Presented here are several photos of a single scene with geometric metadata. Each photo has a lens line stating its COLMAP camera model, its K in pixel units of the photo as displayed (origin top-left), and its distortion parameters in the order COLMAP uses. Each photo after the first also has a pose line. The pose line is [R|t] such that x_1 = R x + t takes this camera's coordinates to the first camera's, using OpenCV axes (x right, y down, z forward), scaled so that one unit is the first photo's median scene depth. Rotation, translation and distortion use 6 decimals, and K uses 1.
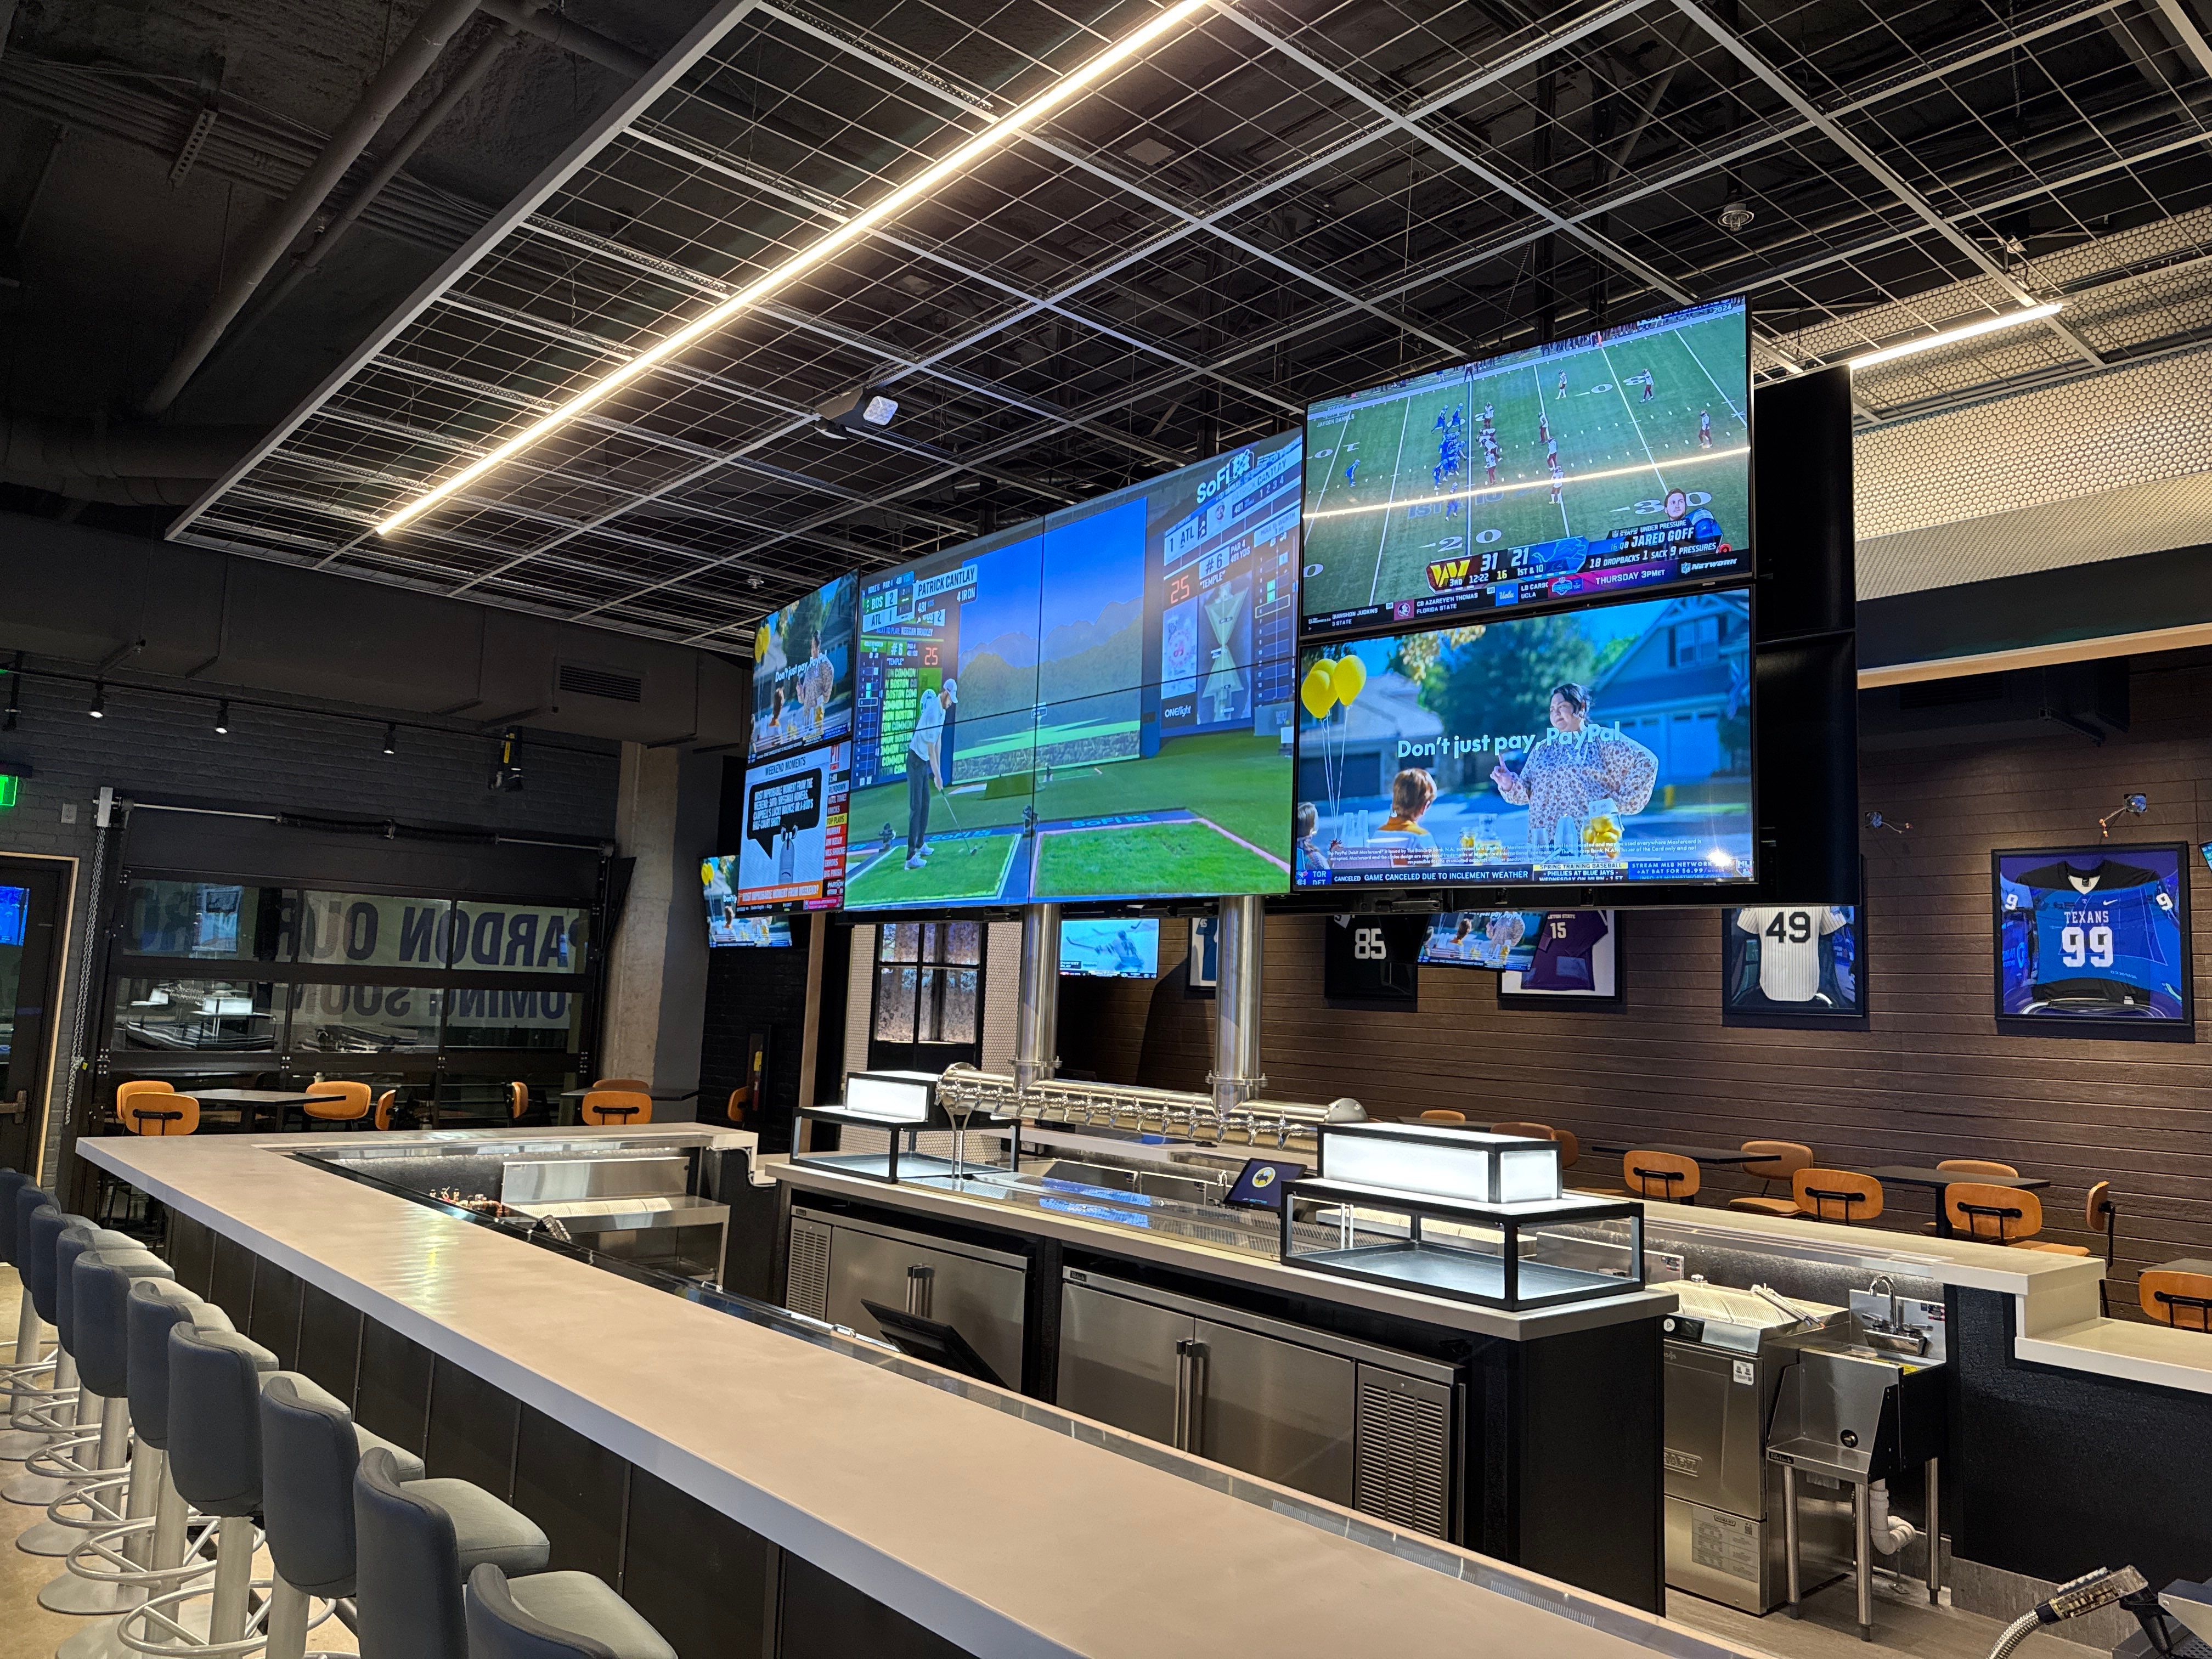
lens RADIAL K [[1557.9, 0, 1106.0], [0, 1557.9, 829.5], [0, 0, 1]] dist [0.126127, -0.166788]
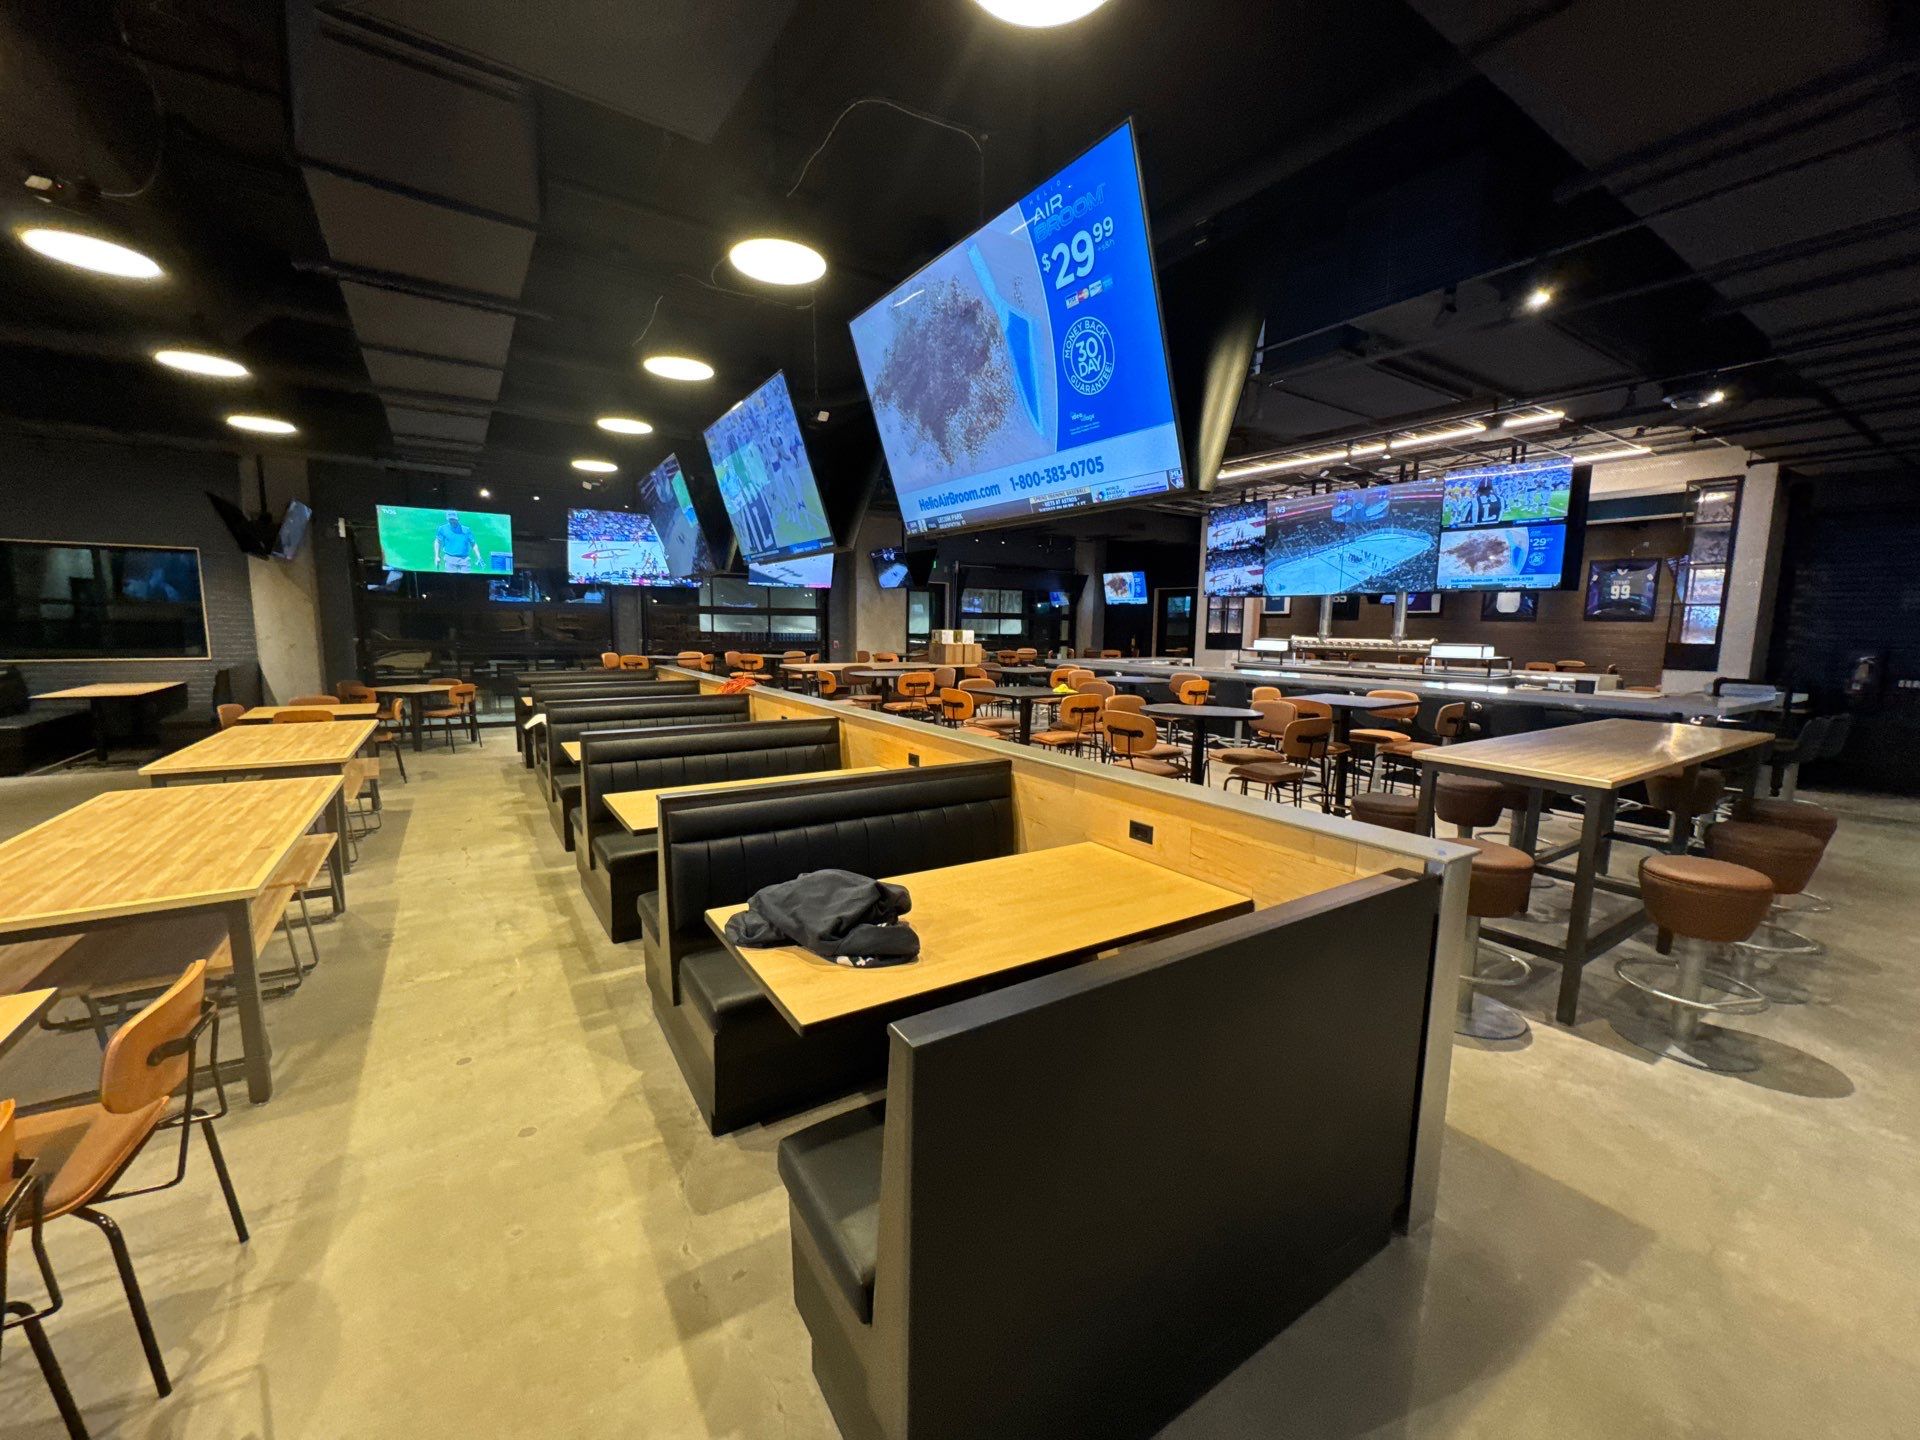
lens RADIAL K [[761.4, 0, 960.0], [0, 761.4, 720.0], [0, 0, 1]] dist [0.002614, 0.000229]
pose [[0.990048, -0.006298, -0.140592, -0.435297], [0.039578, 0.971139, 0.235206, -0.082213], [0.135054, -0.238429, 0.961723, -0.639874]]
